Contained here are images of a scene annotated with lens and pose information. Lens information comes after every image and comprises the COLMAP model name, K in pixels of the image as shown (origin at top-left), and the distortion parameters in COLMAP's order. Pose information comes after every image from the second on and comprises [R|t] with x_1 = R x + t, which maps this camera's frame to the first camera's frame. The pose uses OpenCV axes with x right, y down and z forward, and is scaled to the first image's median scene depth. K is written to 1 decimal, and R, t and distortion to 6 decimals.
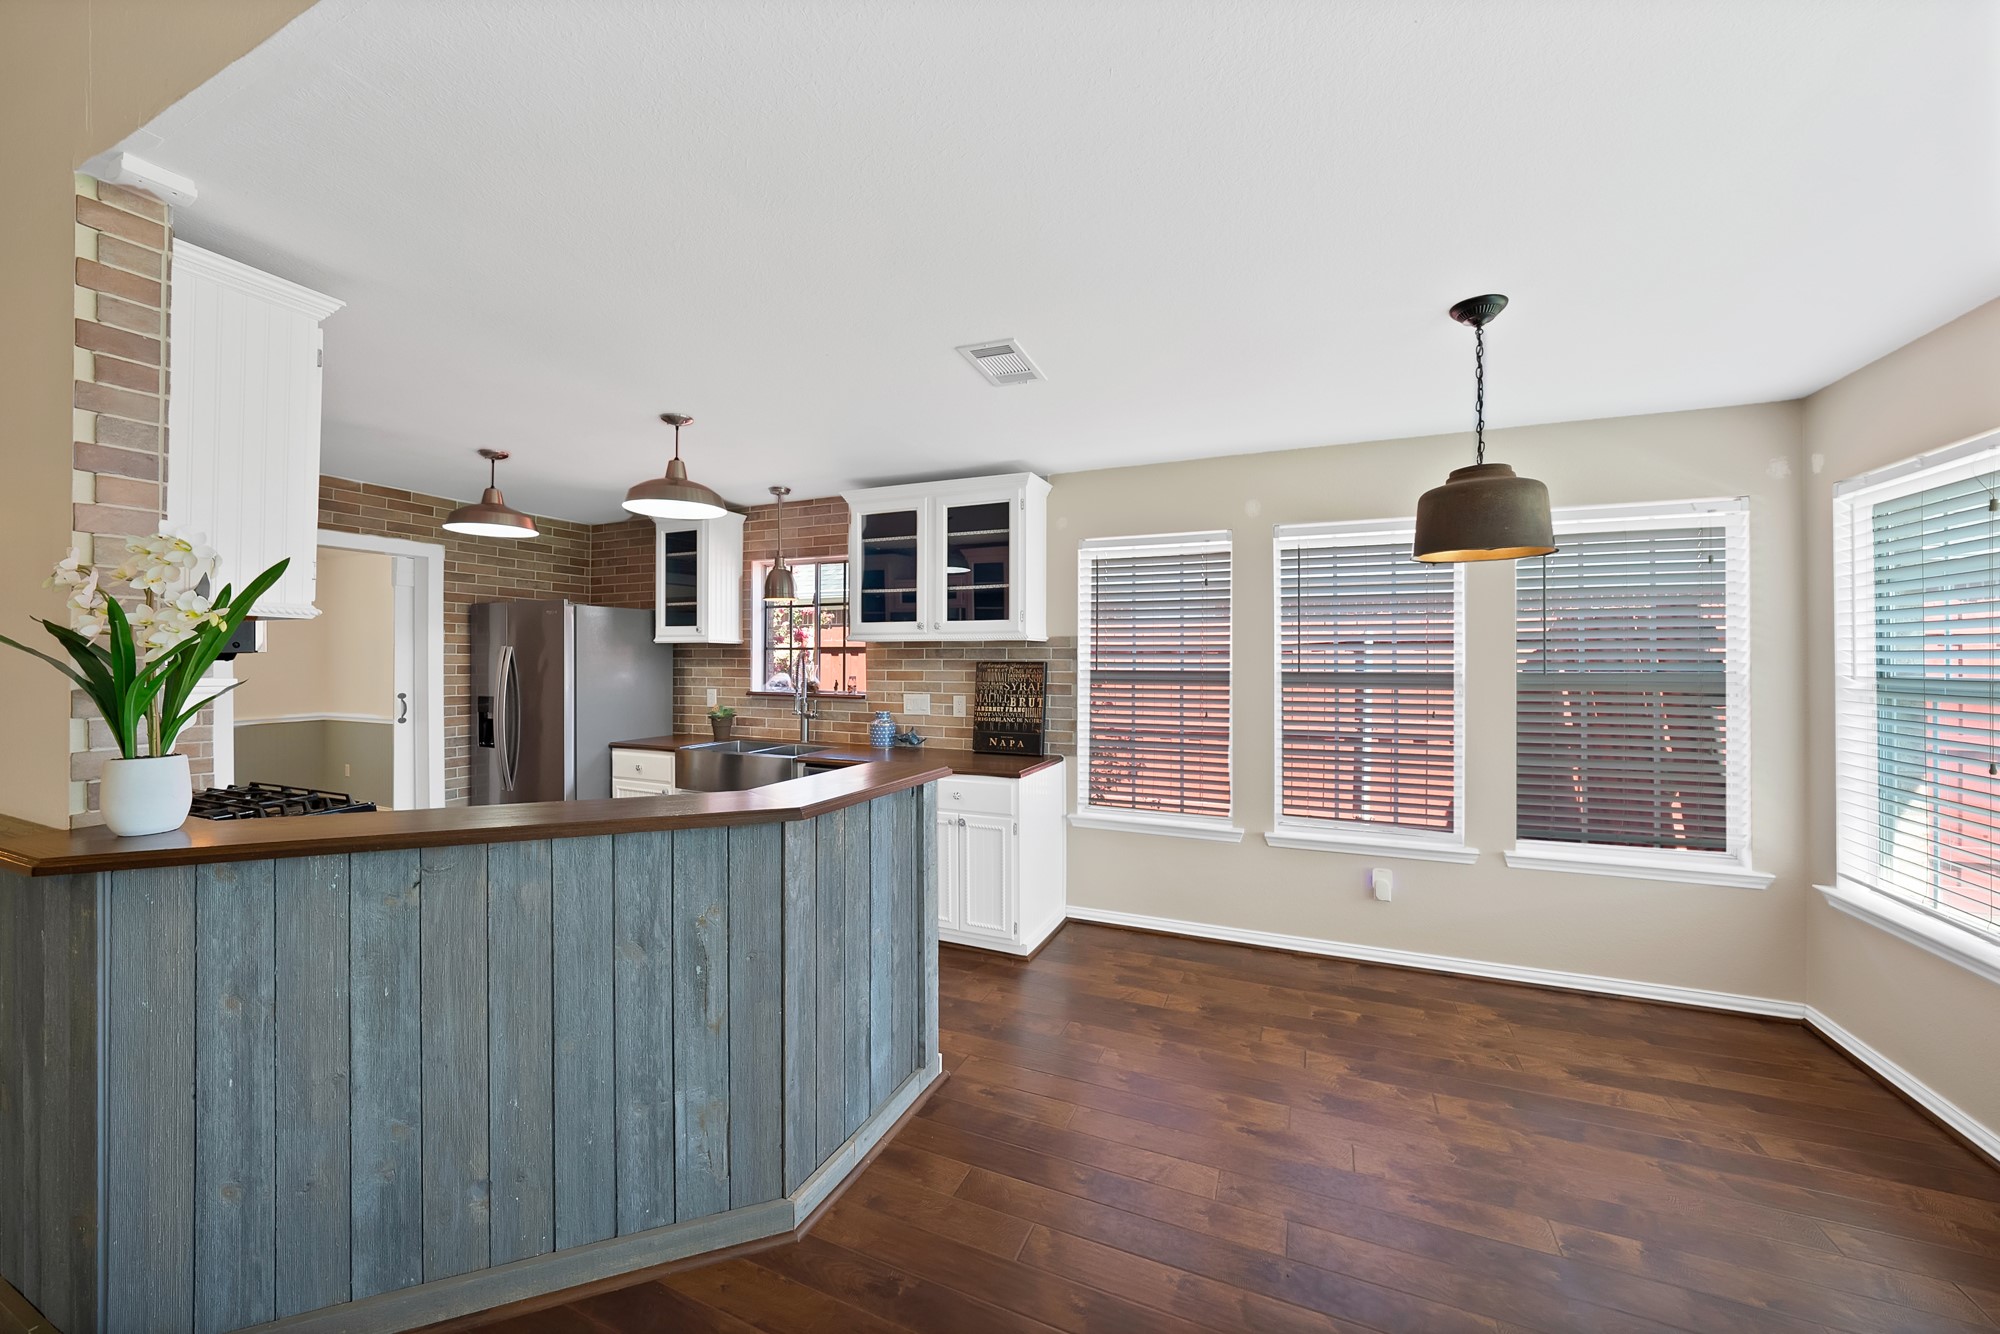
lens RADIAL K [[710.4, 0, 992.3], [0, 710.4, 657.8], [0, 0, 1]] dist [-0.032862, 0.006601]
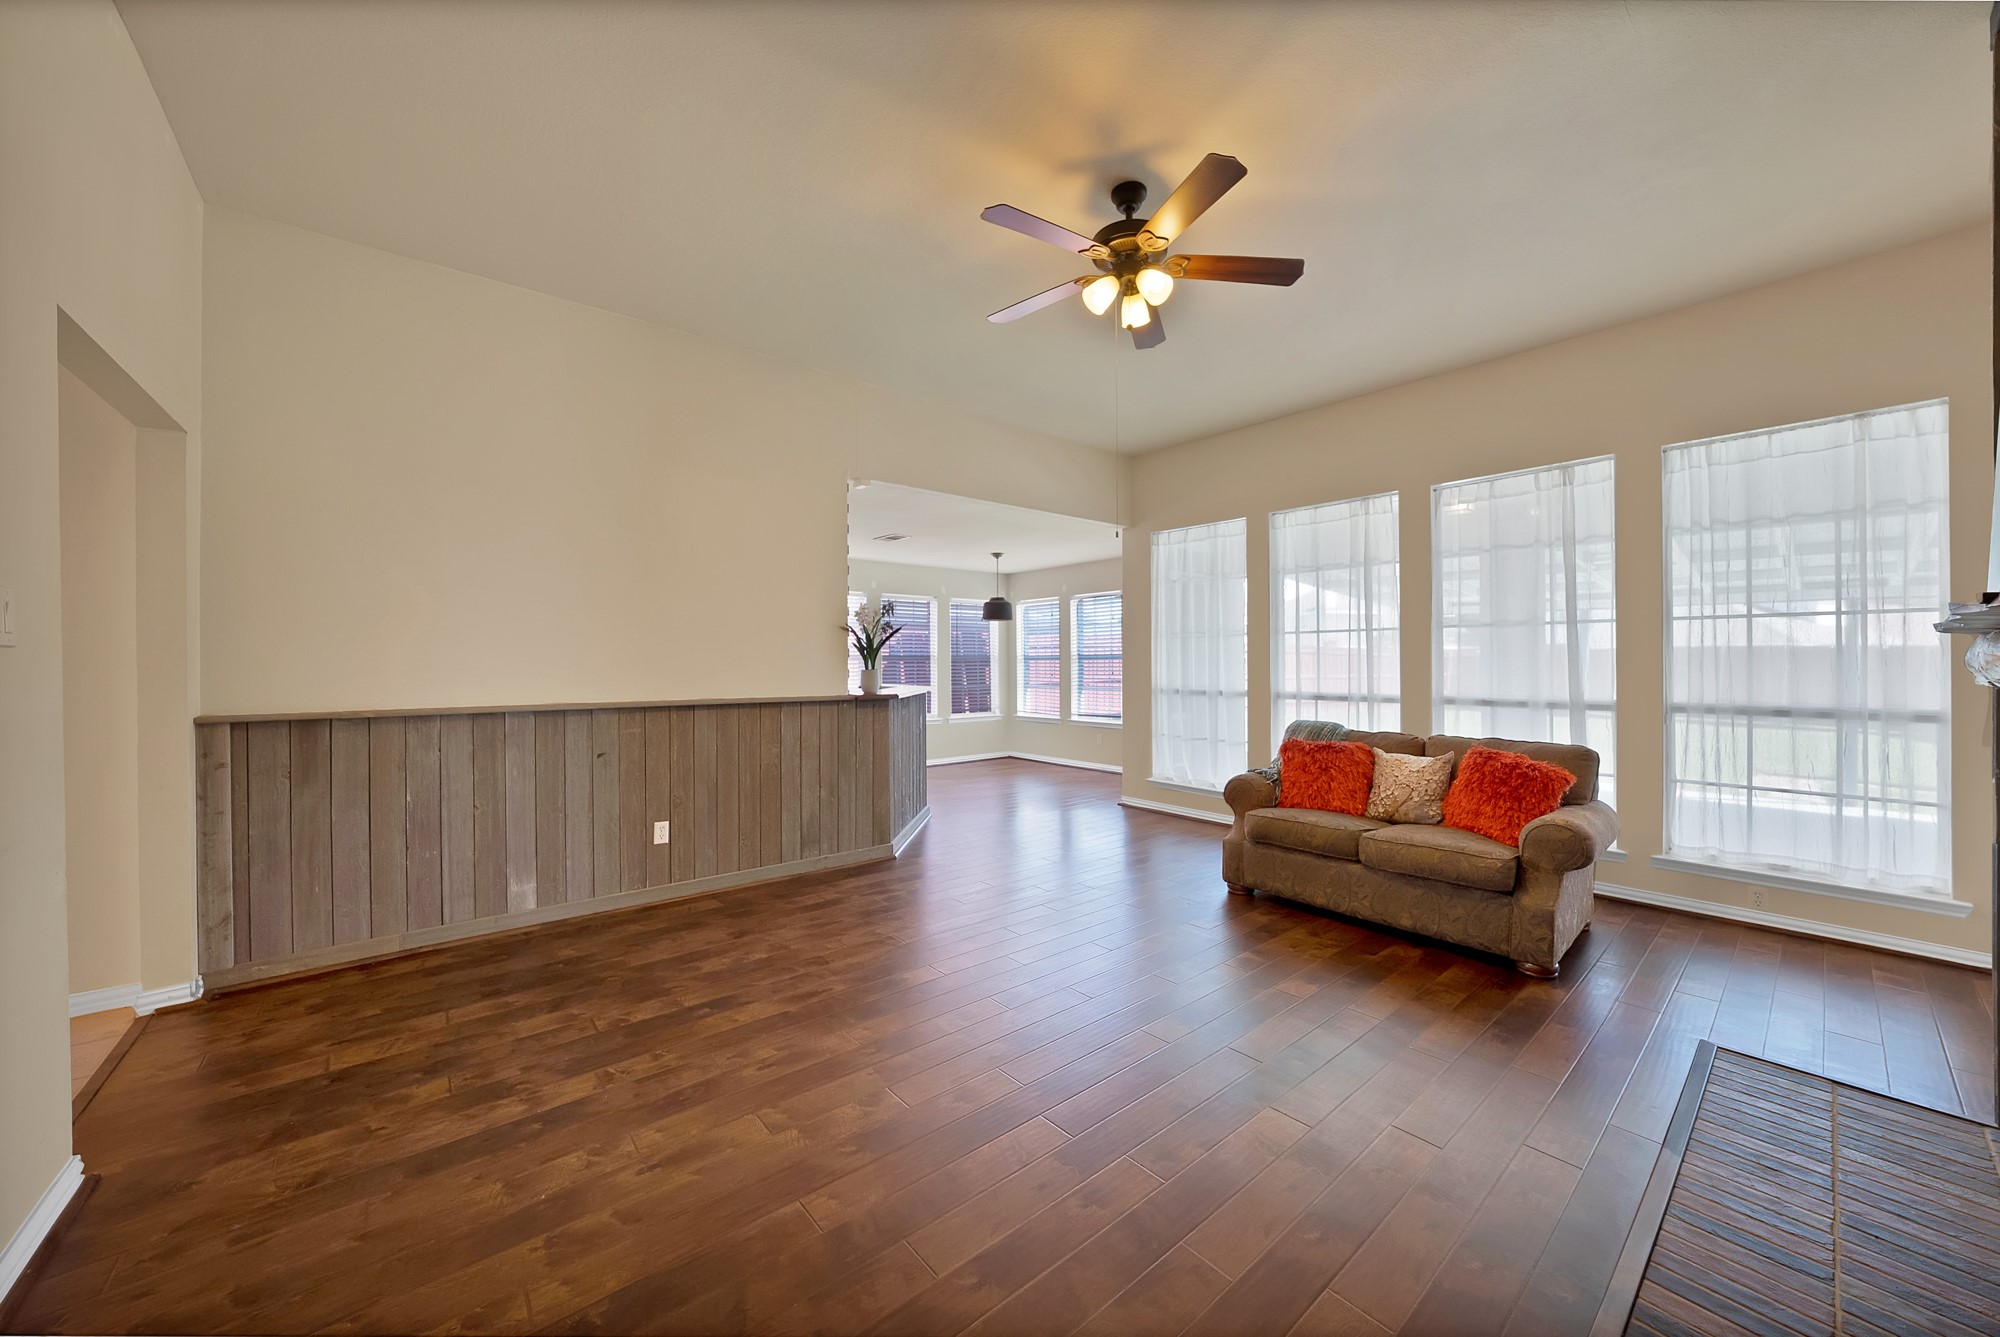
lens RADIAL K [[707.2, 0, 988.7], [0, 707.2, 661.0], [0, 0, 1]] dist [-0.035913, 0.015666]
pose [[0.455029, 0.001176, 0.890476, -1.339989], [-0.002919, 0.999996, 0.000171, 0.039388], [-0.890472, -0.002677, 0.455030, -0.299043]]
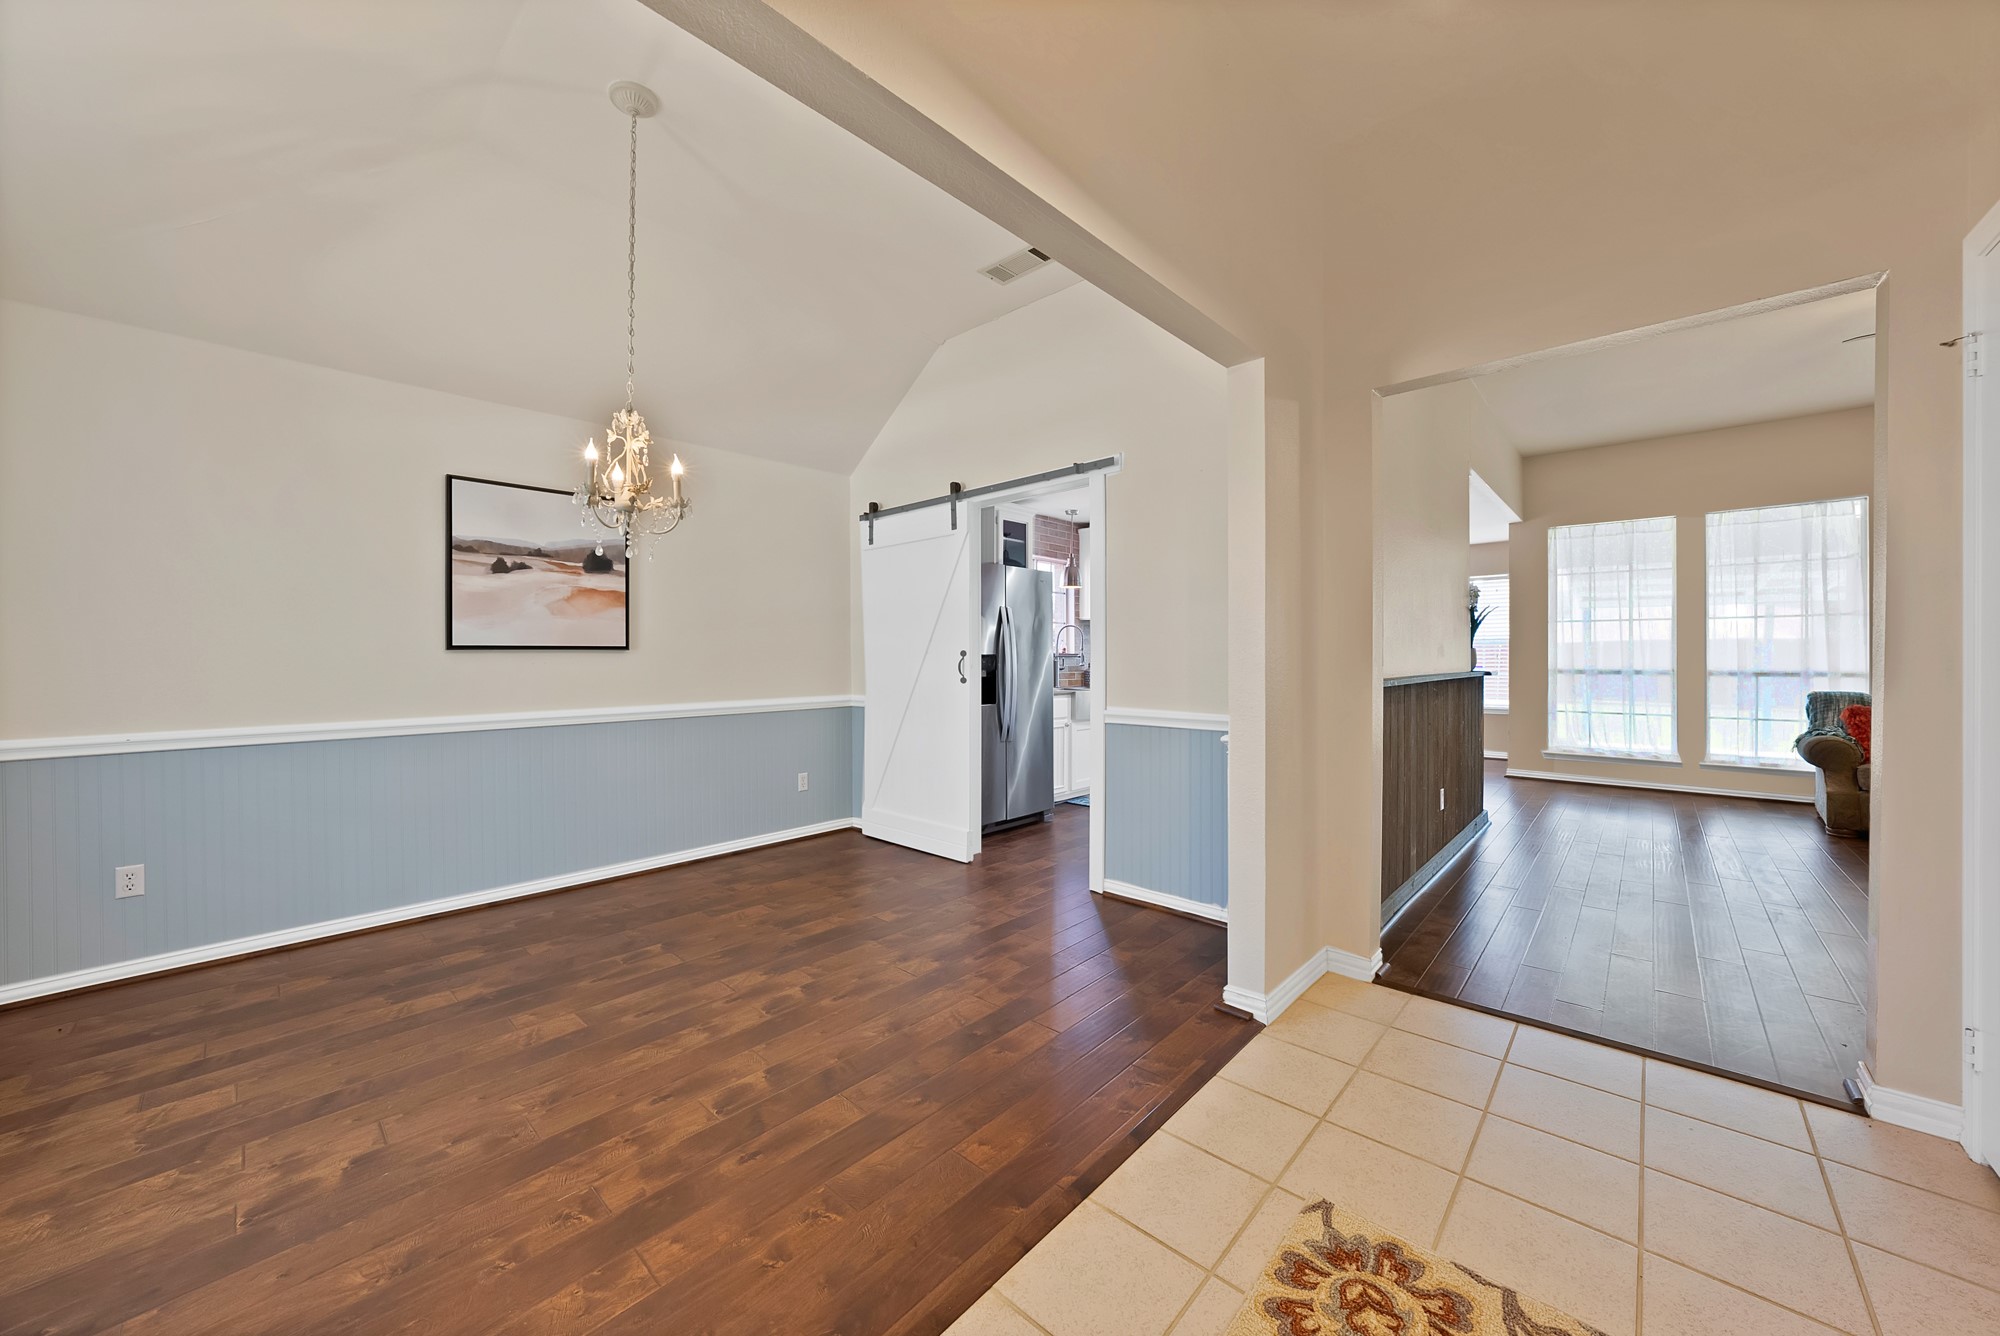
lens RADIAL K [[710.4, 0, 992.3], [0, 710.4, 658.8], [0, 0, 1]] dist [-0.032862, 0.006601]
pose [[0.317516, -0.006238, 0.948232, -1.791087], [0.001617, 0.999980, 0.006037, 0.059557], [-0.948251, -0.000384, 0.317520, 0.778372]]
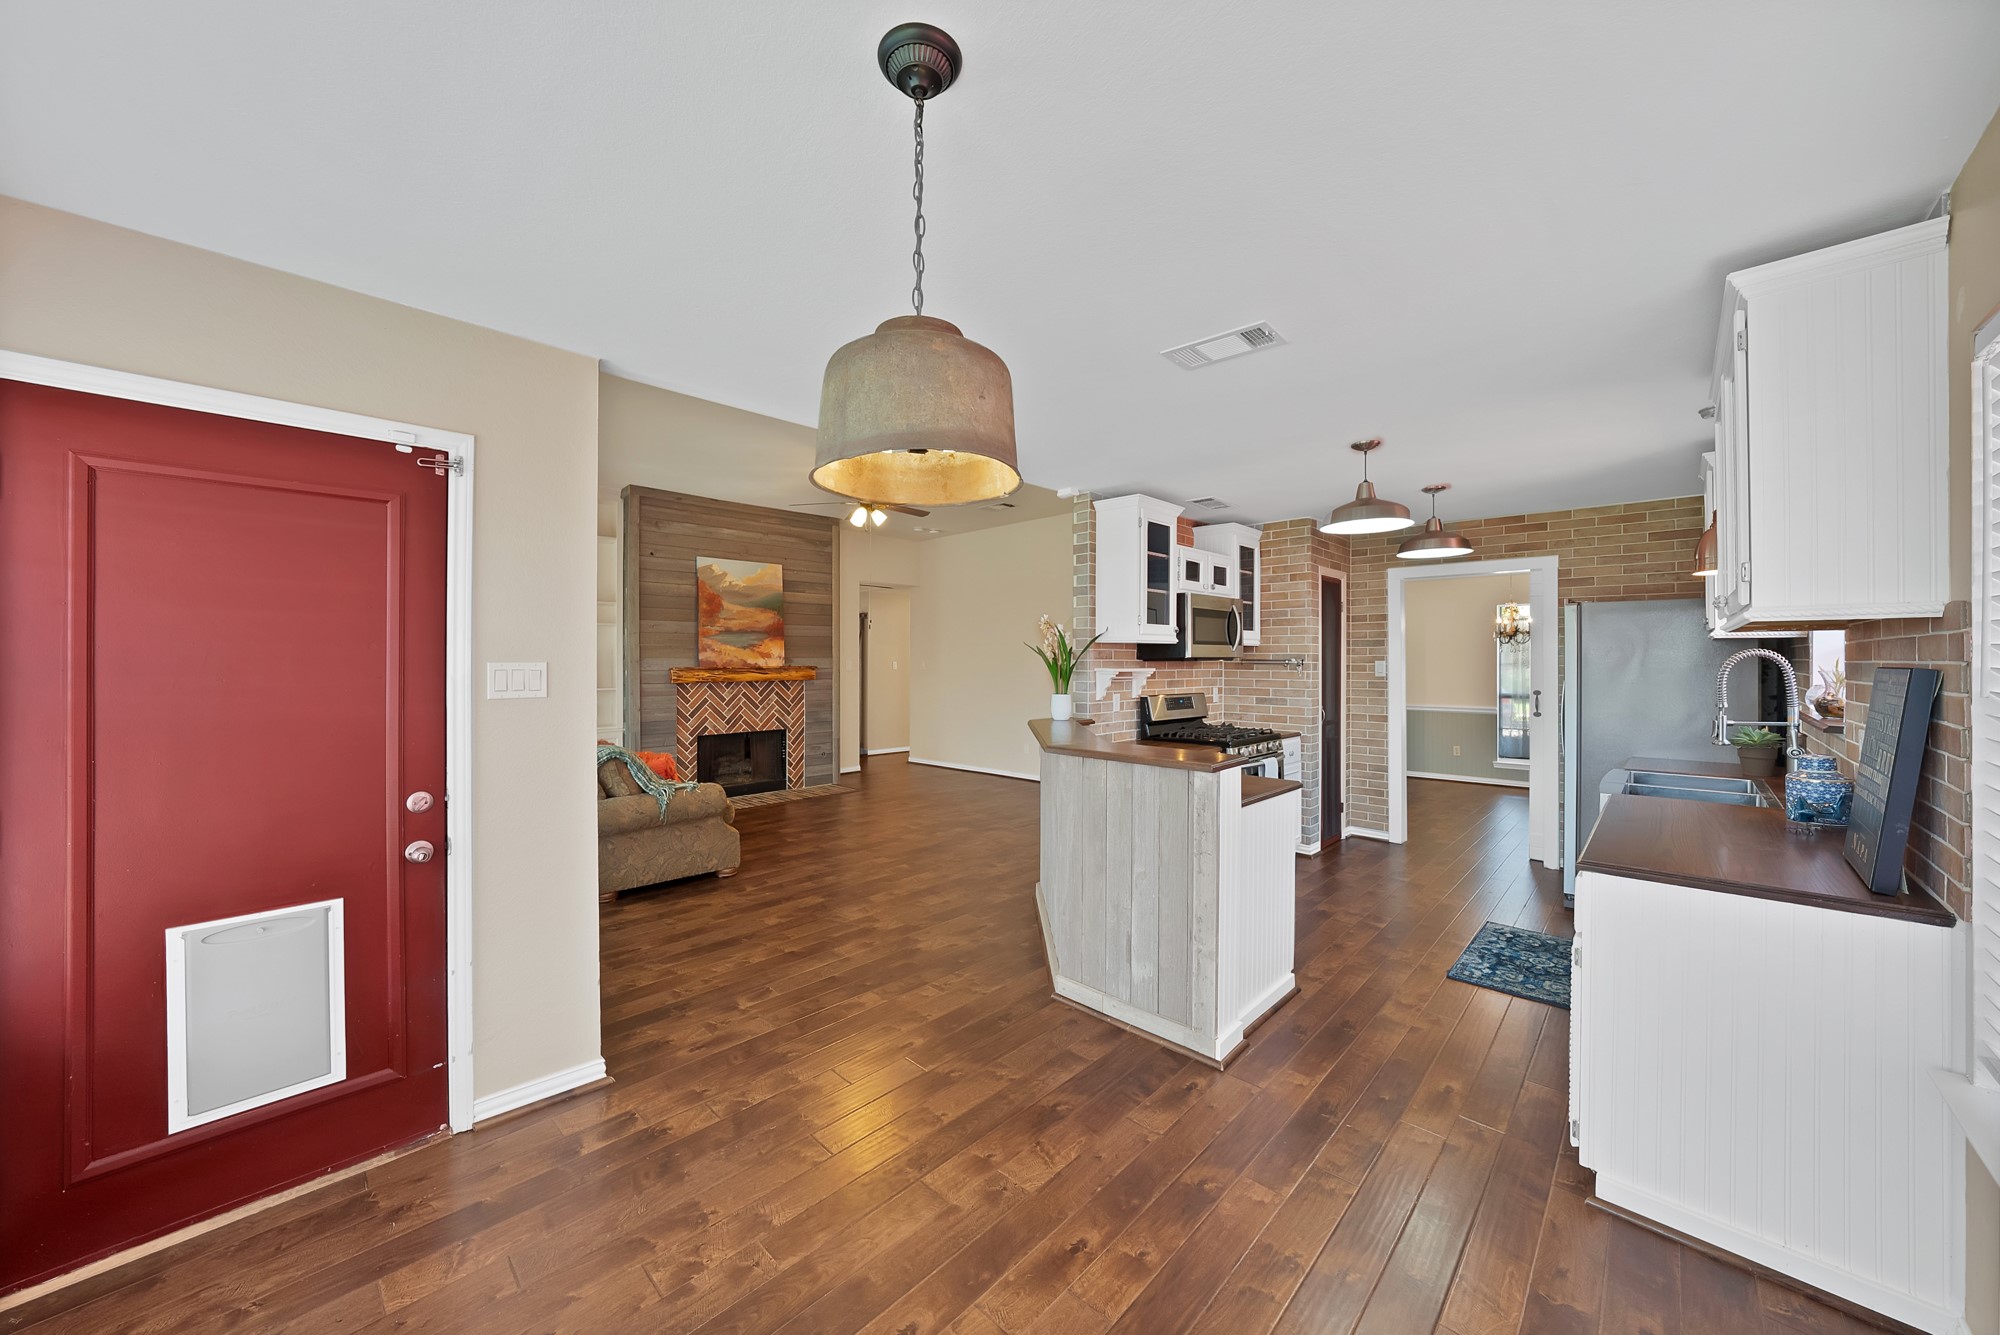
lens RADIAL K [[719.1, 0, 999.9], [0, 719.1, 659.8], [0, 0, 1]] dist [-0.029343, 0.000026]
pose [[-0.337873, 0.000053, -0.941192, 0.621459], [0.002467, 0.999997, -0.000829, 0.000426], [0.941188, -0.002602, -0.337872, 0.640344]]
